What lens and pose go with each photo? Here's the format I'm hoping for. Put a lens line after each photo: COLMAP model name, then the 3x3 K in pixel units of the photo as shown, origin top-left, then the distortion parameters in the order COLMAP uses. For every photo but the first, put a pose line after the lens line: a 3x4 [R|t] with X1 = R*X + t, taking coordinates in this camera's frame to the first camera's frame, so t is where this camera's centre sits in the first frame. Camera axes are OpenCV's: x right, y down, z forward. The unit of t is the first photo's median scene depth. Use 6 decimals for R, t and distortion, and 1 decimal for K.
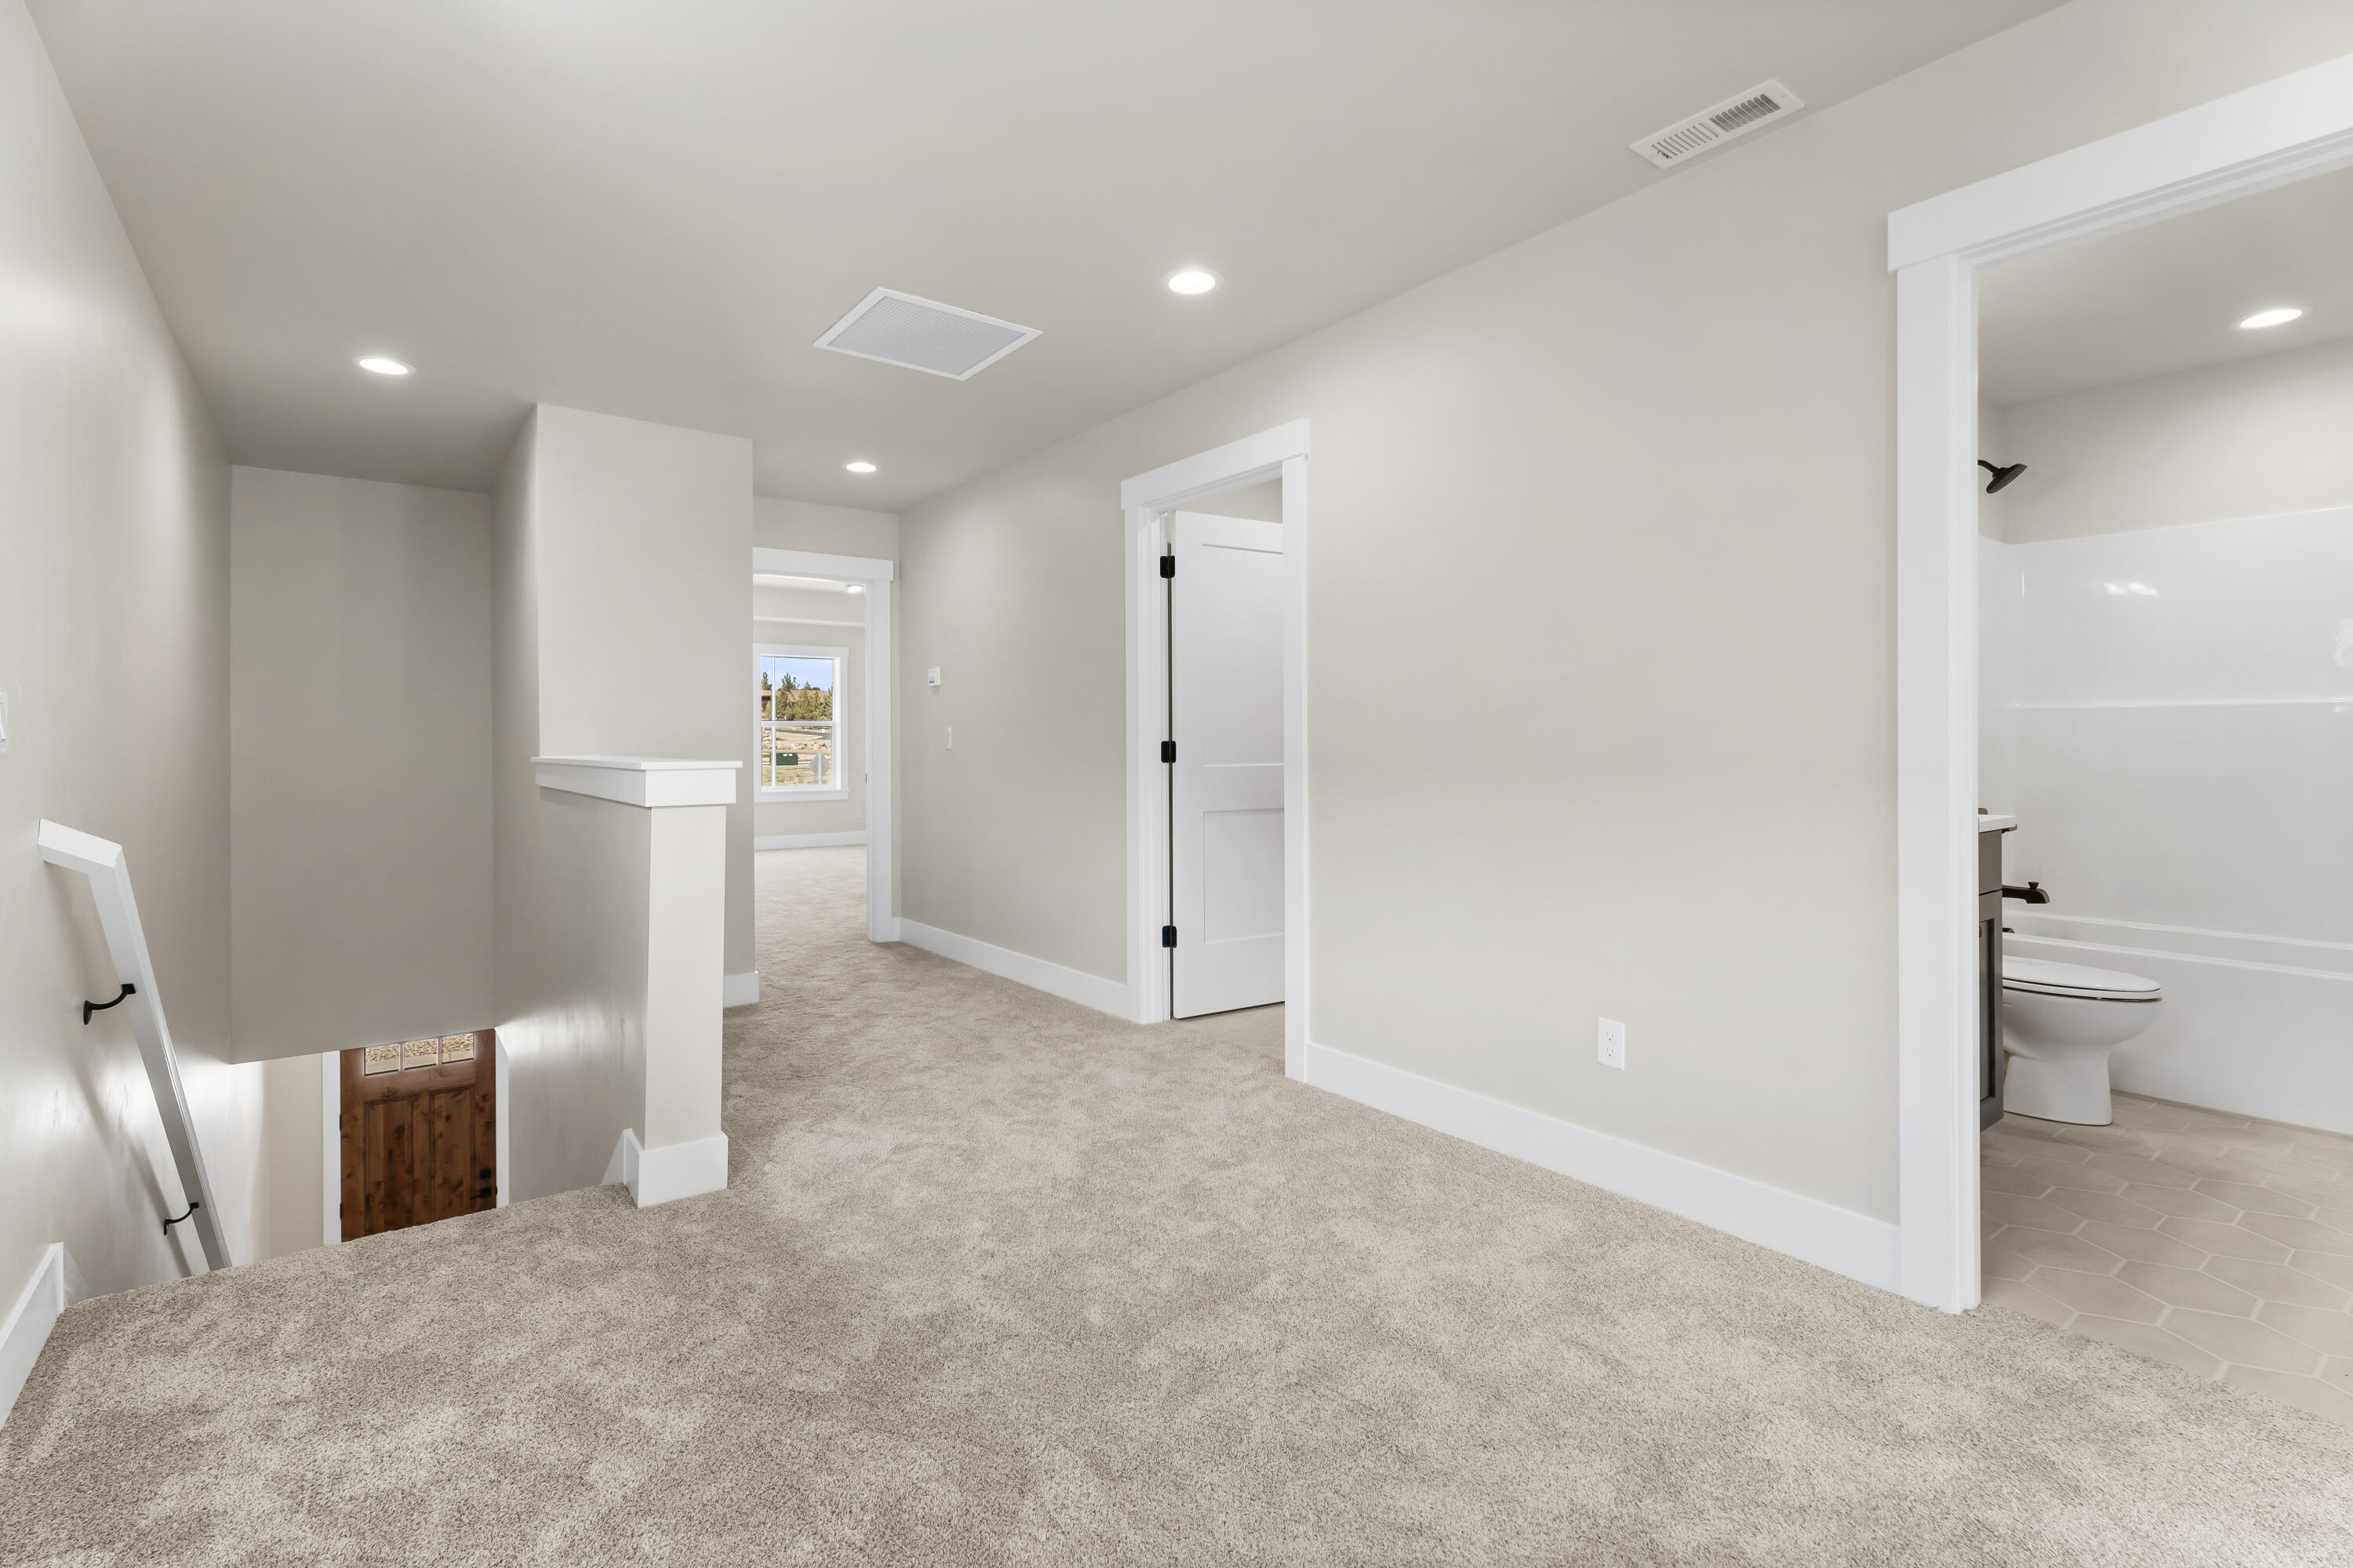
lens RADIAL K [[1060.7, 0, 1176.0], [0, 1060.7, 747.2], [0, 0, 1]] dist [0.000958, 0.000343]
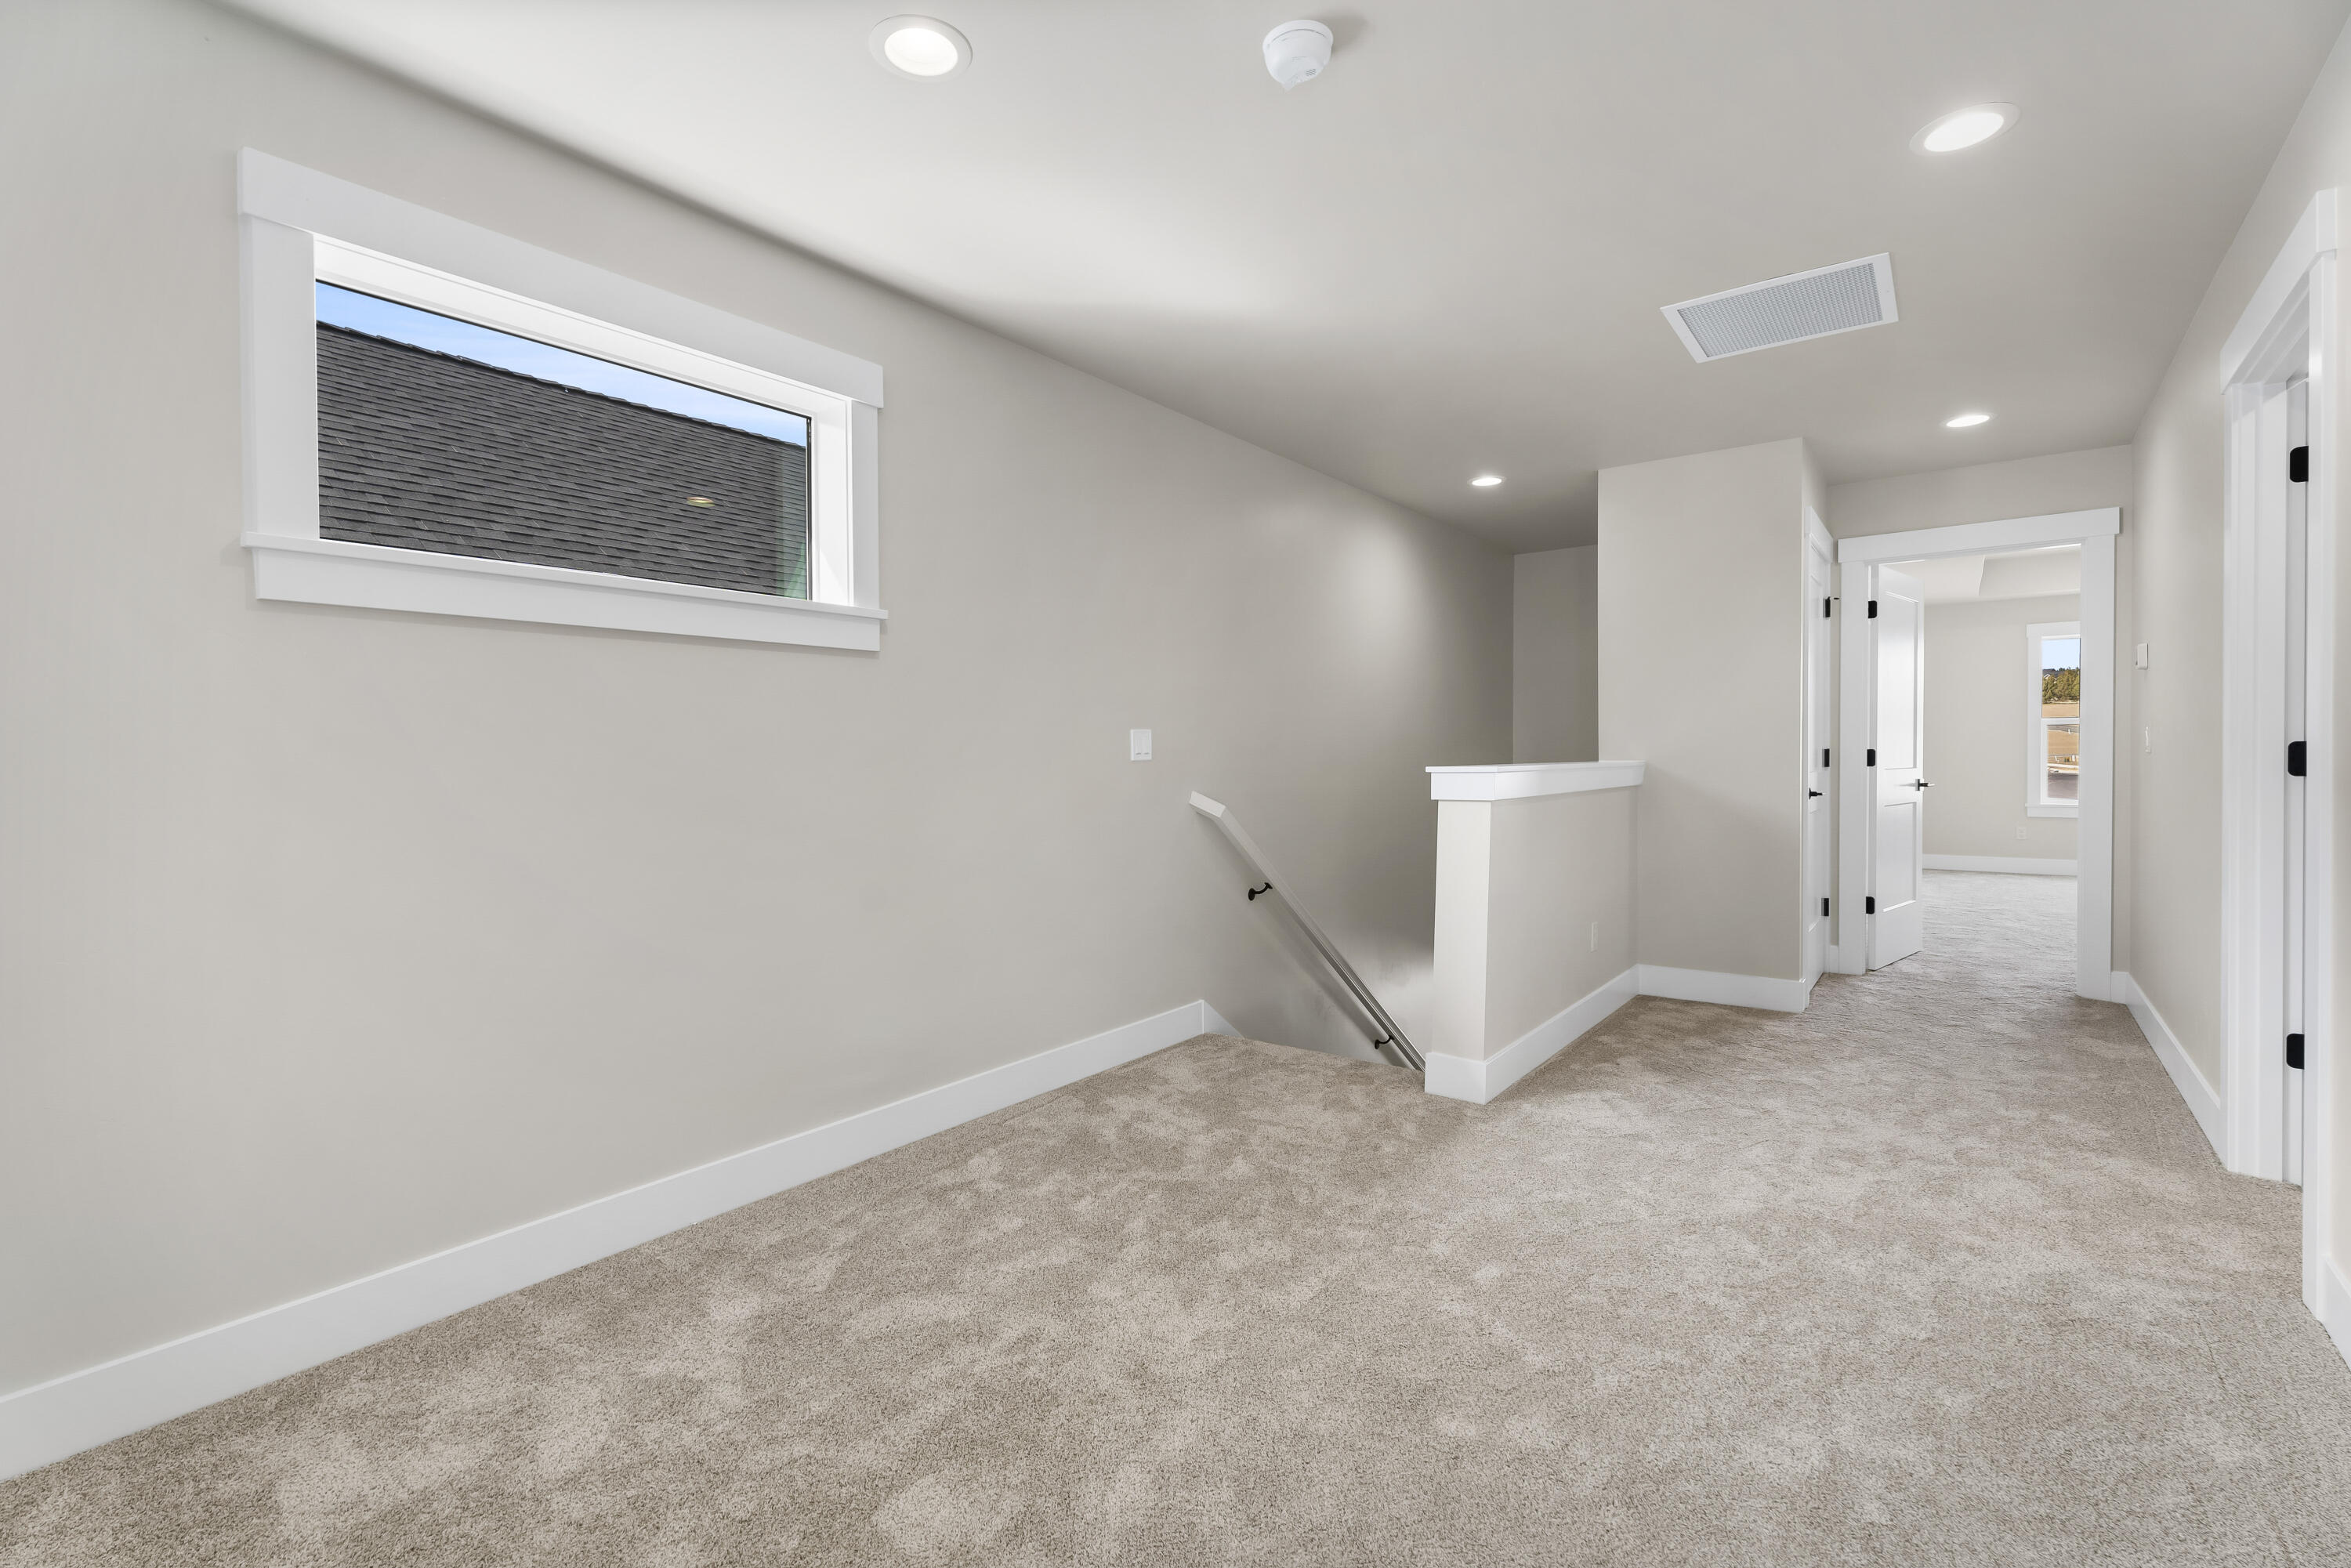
lens RADIAL K [[1077.5, 0, 1175.8], [0, 1077.5, 772.8], [0, 0, 1]] dist [-0.000345, -0.000196]
pose [[0.269463, 0.015113, -0.962892, 0.583798], [0.004396, 0.999847, 0.016924, -0.002021], [0.963001, -0.008793, 0.269355, 0.252225]]
